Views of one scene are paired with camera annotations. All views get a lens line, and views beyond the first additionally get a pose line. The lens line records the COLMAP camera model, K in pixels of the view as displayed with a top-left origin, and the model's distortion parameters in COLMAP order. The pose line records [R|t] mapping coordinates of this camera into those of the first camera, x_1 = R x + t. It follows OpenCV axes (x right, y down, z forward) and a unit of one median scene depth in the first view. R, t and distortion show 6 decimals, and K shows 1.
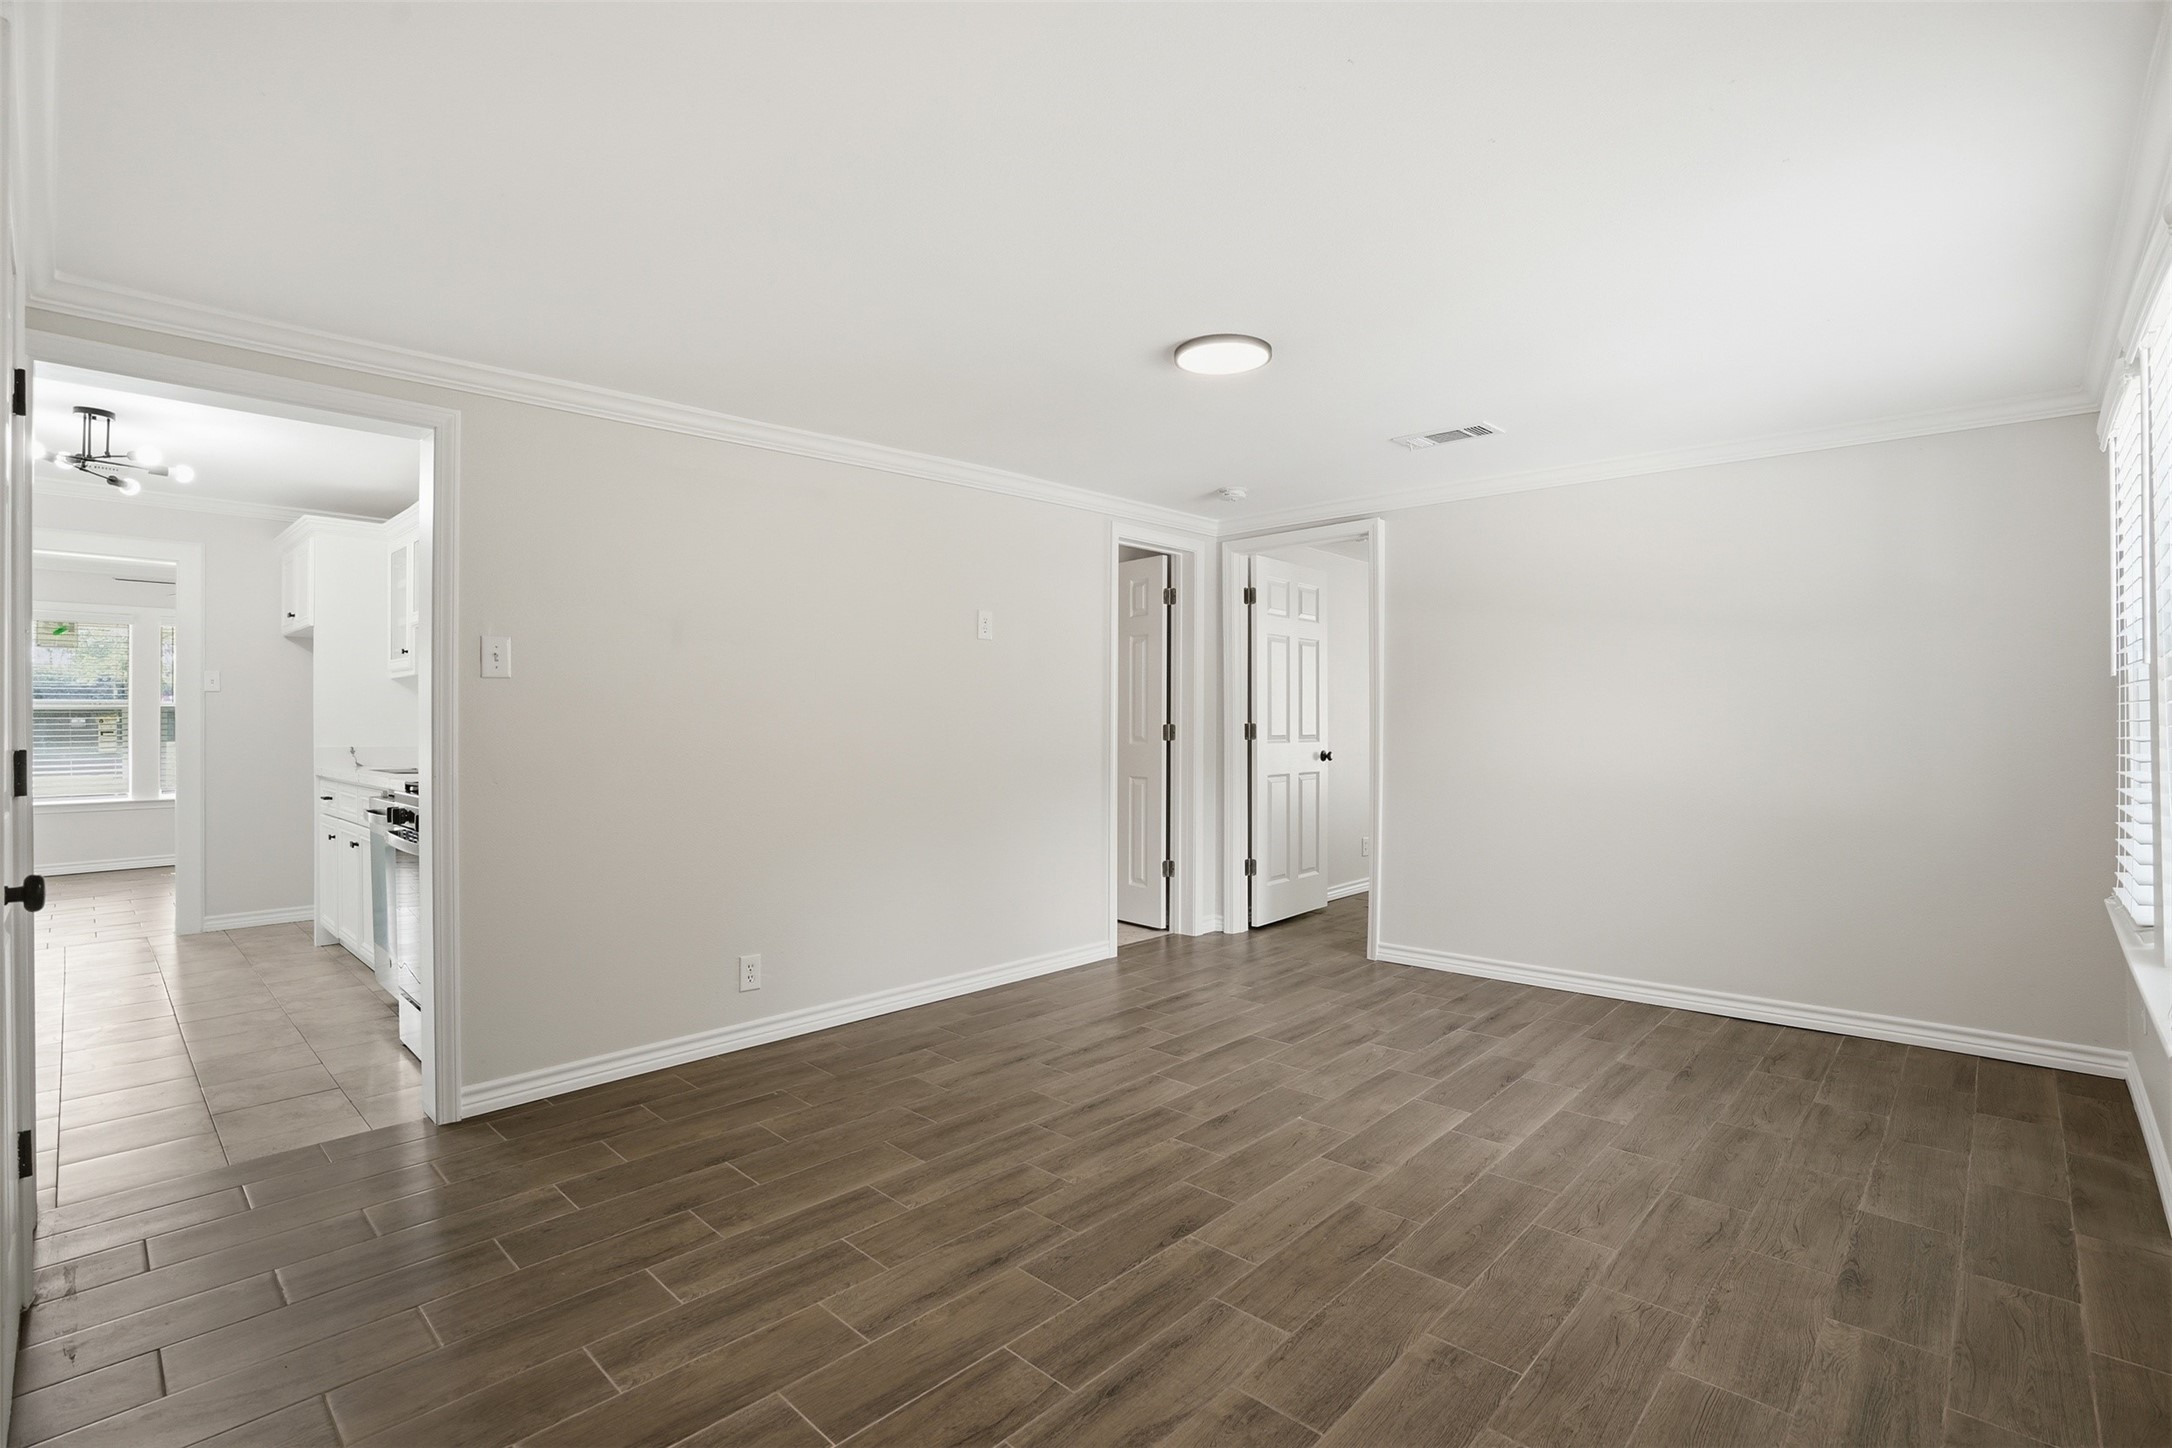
lens RADIAL K [[992.6, 0, 1086.0], [0, 992.6, 724.0], [0, 0, 1]] dist [-0.018482, 0.000720]
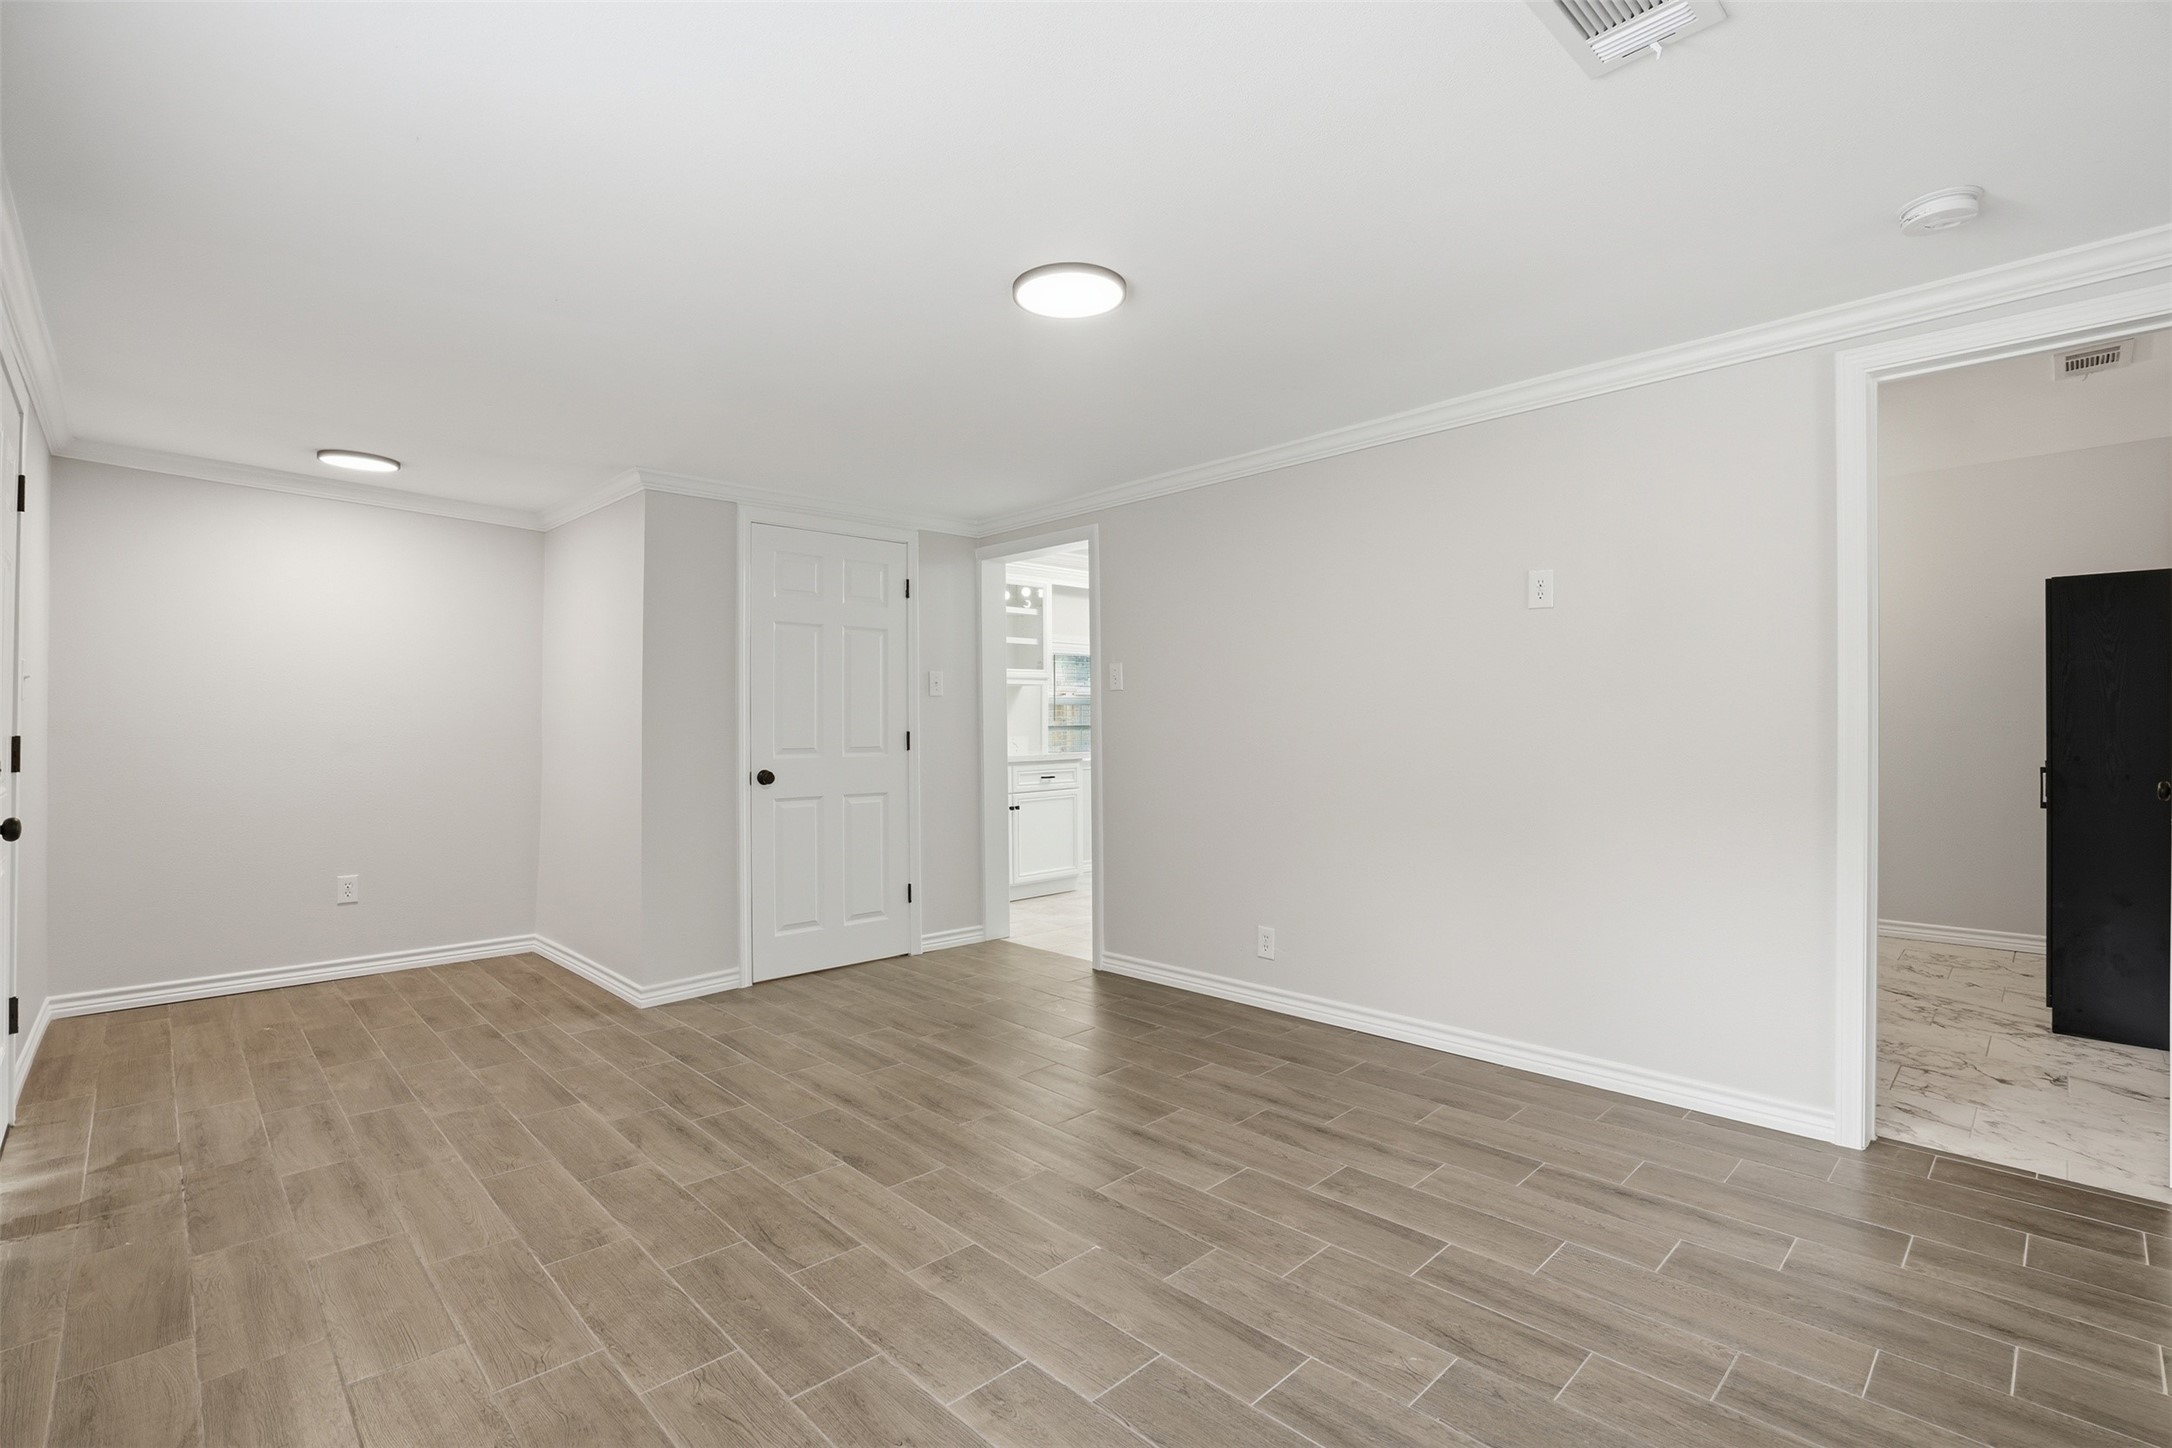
lens RADIAL K [[992.6, 0, 1086.0], [0, 992.6, 724.0], [0, 0, 1]] dist [-0.018482, 0.000720]
pose [[-0.058721, -0.006754, -0.998252, 1.153447], [0.018519, 0.999798, -0.007854, 0.009730], [0.998103, -0.018948, -0.058584, 1.246487]]
